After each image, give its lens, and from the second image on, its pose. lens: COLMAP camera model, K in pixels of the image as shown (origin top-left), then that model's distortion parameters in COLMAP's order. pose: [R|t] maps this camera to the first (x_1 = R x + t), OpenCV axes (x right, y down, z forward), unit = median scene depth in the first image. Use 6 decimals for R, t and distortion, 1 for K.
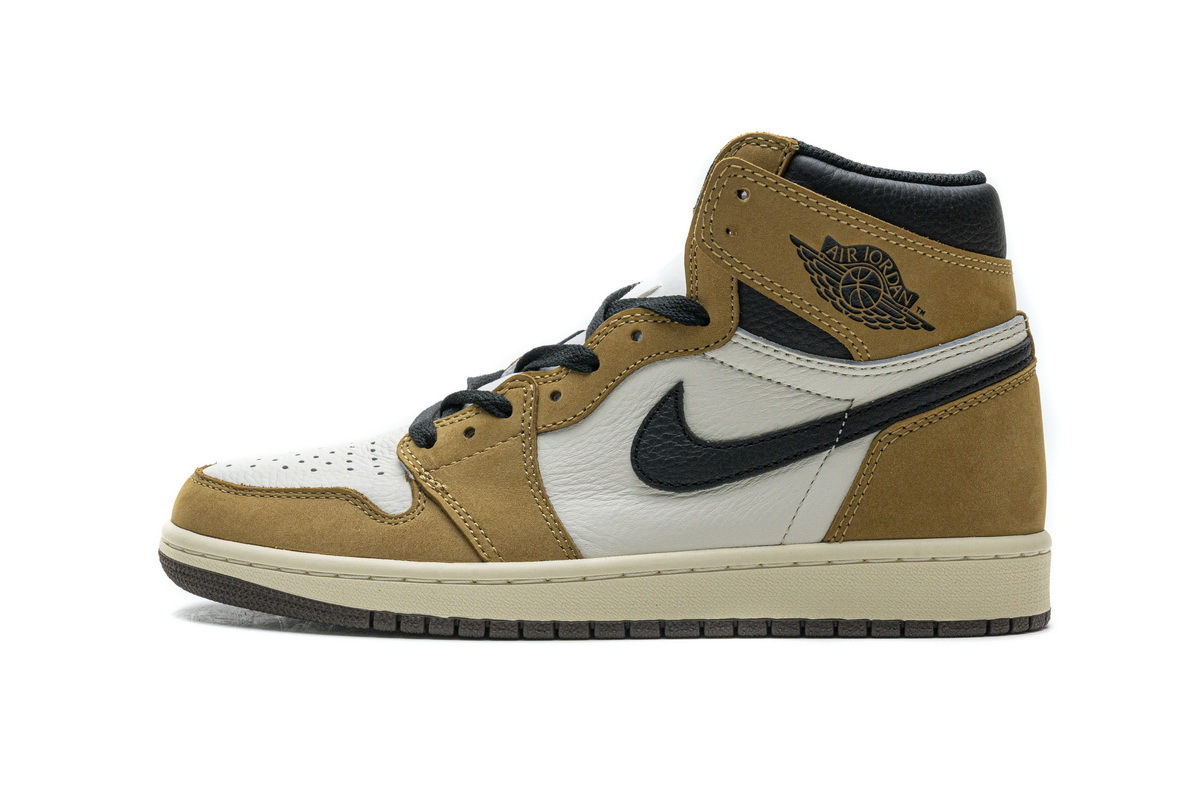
lens RADIAL K [[2403.3, 0, 600.6], [0, 2403.3, 399.2], [0, 0, 1]] dist [0.007494, 0.000000]
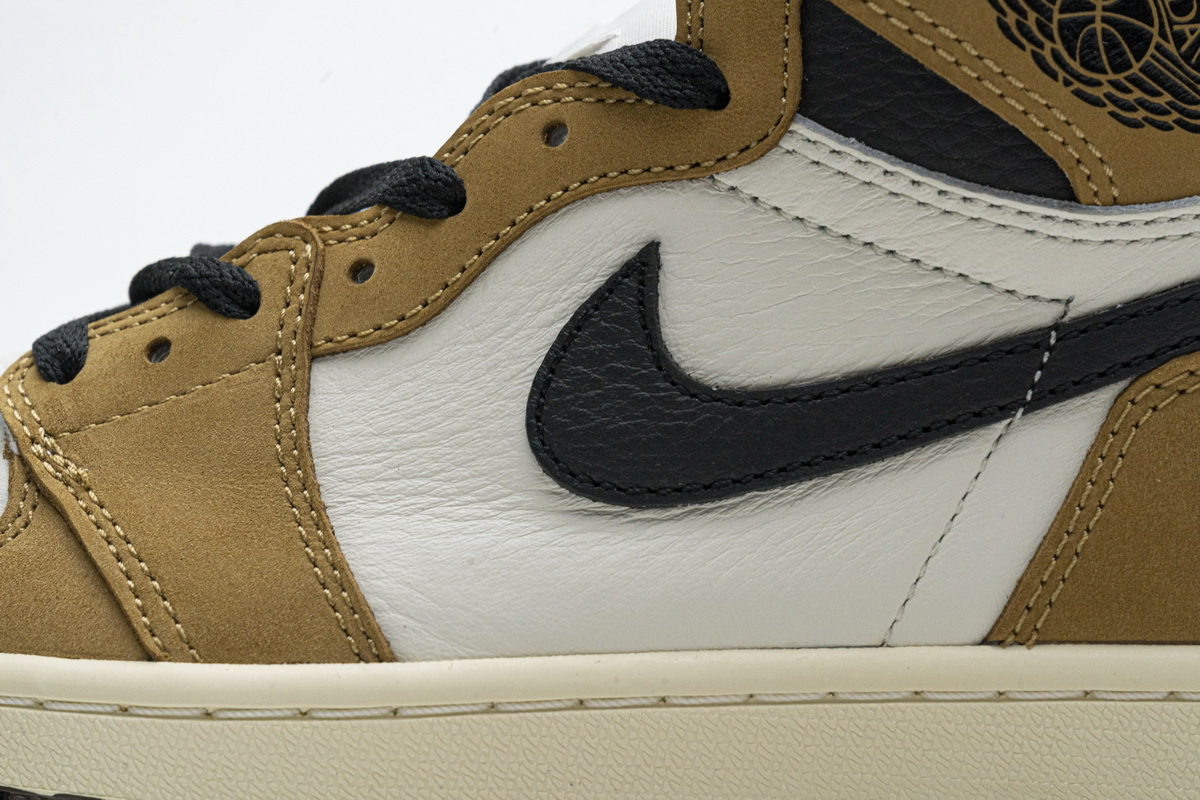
lens RADIAL K [[2403.3, 0, 616.4], [0, 2403.3, 367.7], [0, 0, 1]] dist [0.007494, 0.000000]
pose [[0.999209, 0.039623, -0.003397, 0.029231], [-0.039701, 0.998834, -0.027476, 0.026186], [0.002305, 0.027589, 0.999617, 0.588526]]
